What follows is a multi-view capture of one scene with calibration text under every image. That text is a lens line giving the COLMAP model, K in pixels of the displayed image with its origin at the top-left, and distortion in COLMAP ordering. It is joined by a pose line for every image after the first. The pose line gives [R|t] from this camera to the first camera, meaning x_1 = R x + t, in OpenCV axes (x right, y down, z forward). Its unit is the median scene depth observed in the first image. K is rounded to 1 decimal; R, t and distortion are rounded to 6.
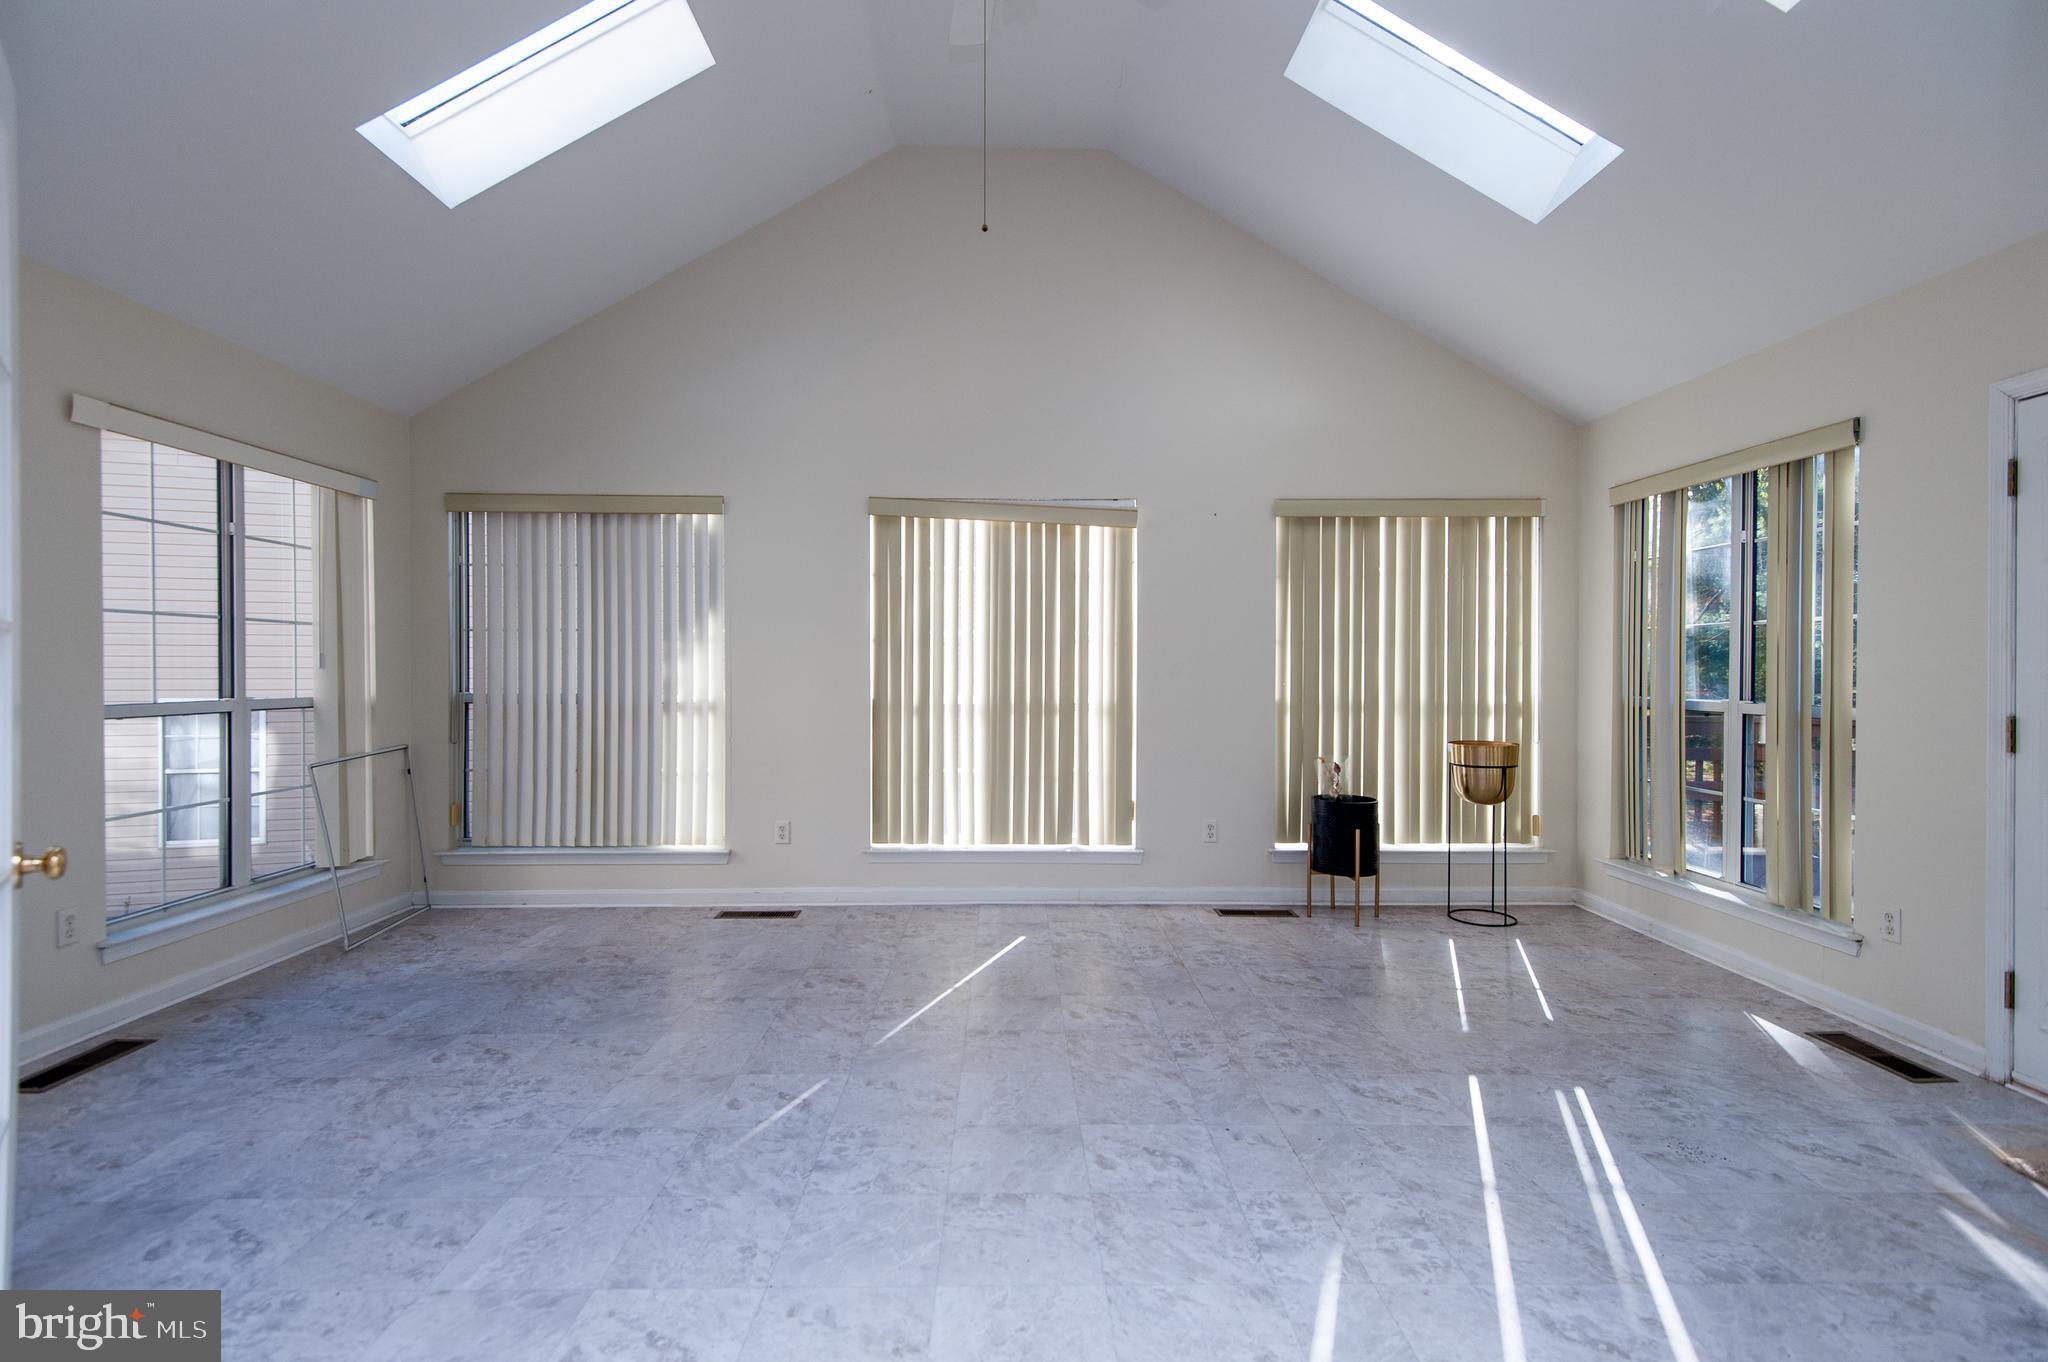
lens RADIAL K [[927.0, 0, 1024.1], [0, 927.0, 676.4], [0, 0, 1]] dist [0.035236, -0.009590]
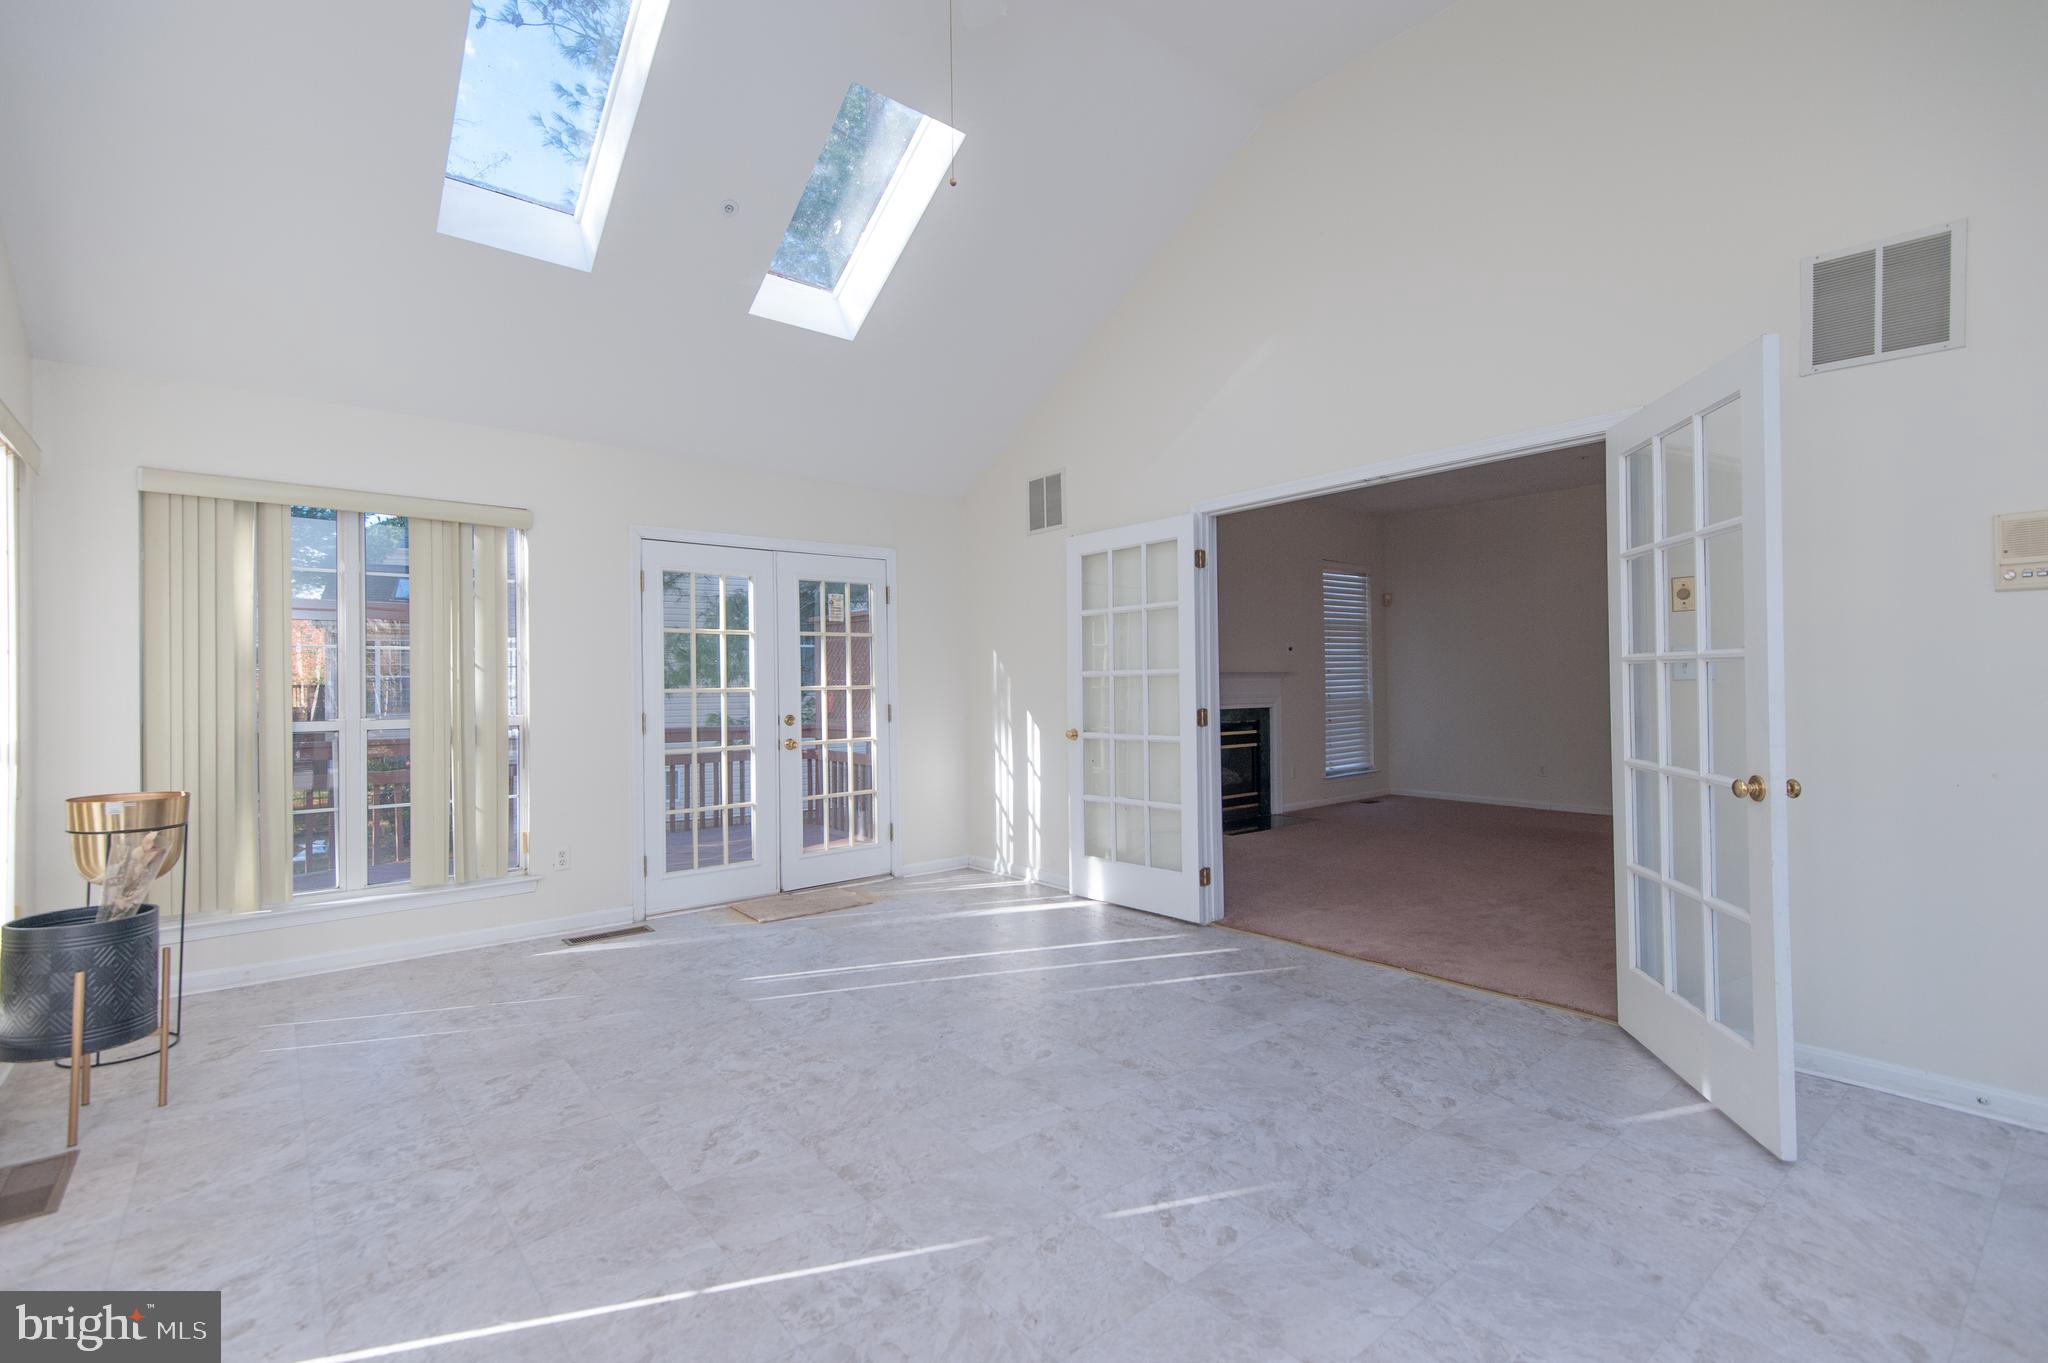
lens RADIAL K [[927.0, 0, 1024.1], [0, 927.0, 676.9], [0, 0, 1]] dist [0.035236, -0.009590]
pose [[-0.612473, 0.010375, 0.790424, -0.810450], [0.010549, 0.999932, -0.004951, -0.003887], [-0.790421, 0.005305, -0.612541, 1.576475]]
